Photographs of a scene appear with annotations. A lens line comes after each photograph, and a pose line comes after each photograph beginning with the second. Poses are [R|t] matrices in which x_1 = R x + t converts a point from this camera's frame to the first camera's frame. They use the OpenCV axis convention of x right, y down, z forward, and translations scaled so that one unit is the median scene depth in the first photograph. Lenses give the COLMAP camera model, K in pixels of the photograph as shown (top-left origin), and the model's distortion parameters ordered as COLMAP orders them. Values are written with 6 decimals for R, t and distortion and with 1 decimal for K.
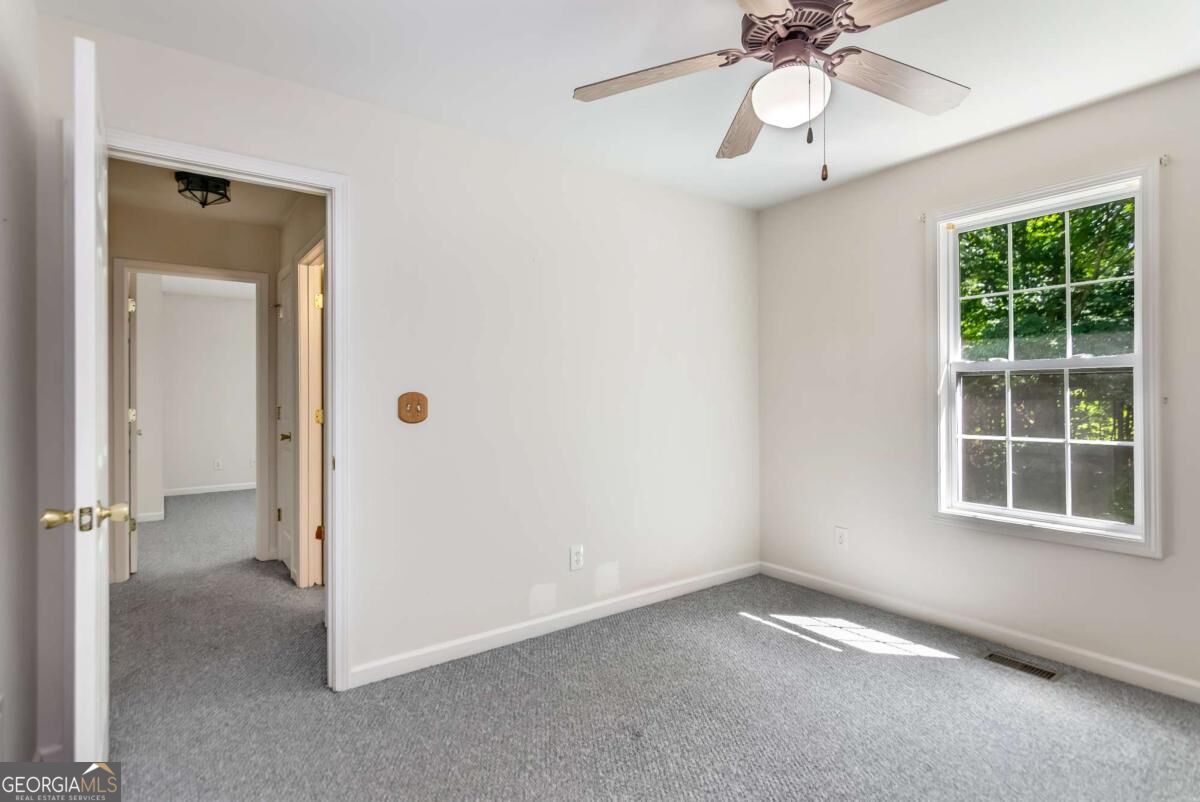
lens RADIAL K [[562.5, 0, 590.7], [0, 562.5, 404.1], [0, 0, 1]] dist [-0.009692, -0.000264]
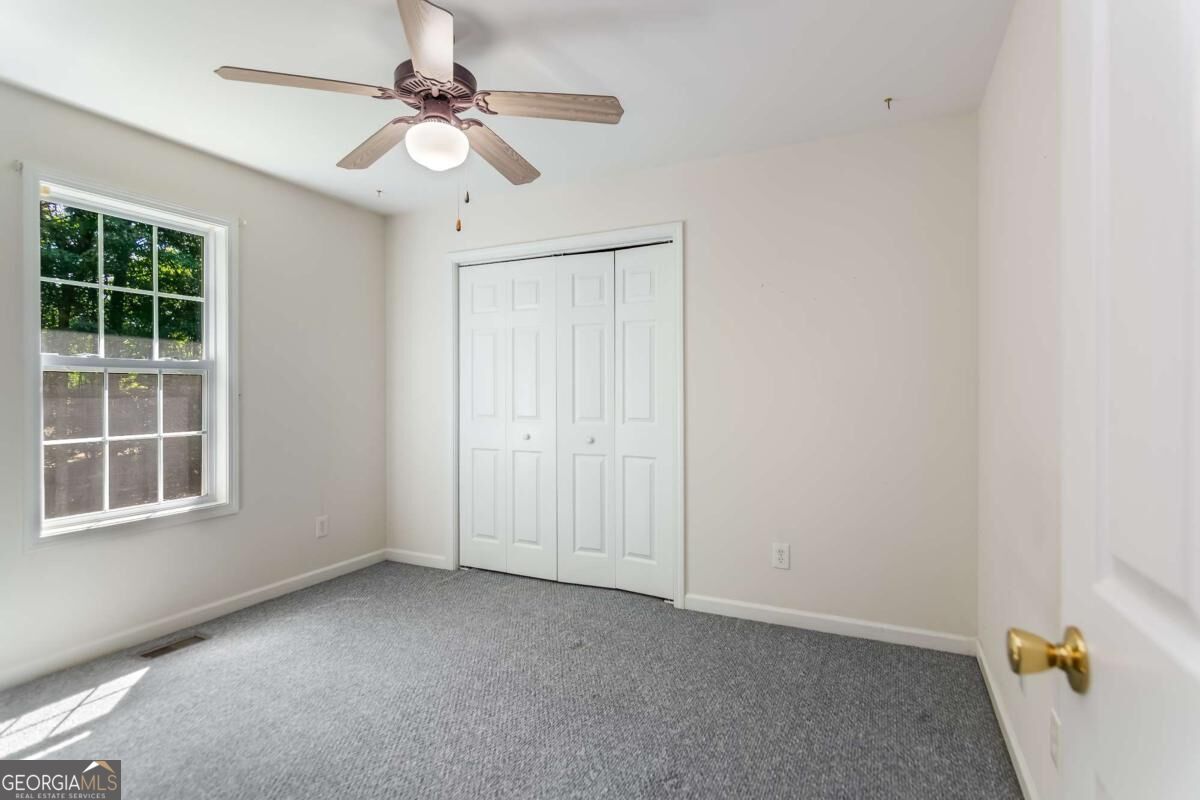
lens RADIAL K [[562.5, 0, 590.7], [0, 562.5, 403.1], [0, 0, 1]] dist [-0.009692, -0.000264]
pose [[-0.450977, -0.009563, 0.892484, -0.523463], [0.018184, 0.999637, 0.019899, -0.002400], [-0.892350, 0.025203, -0.450640, 0.740347]]
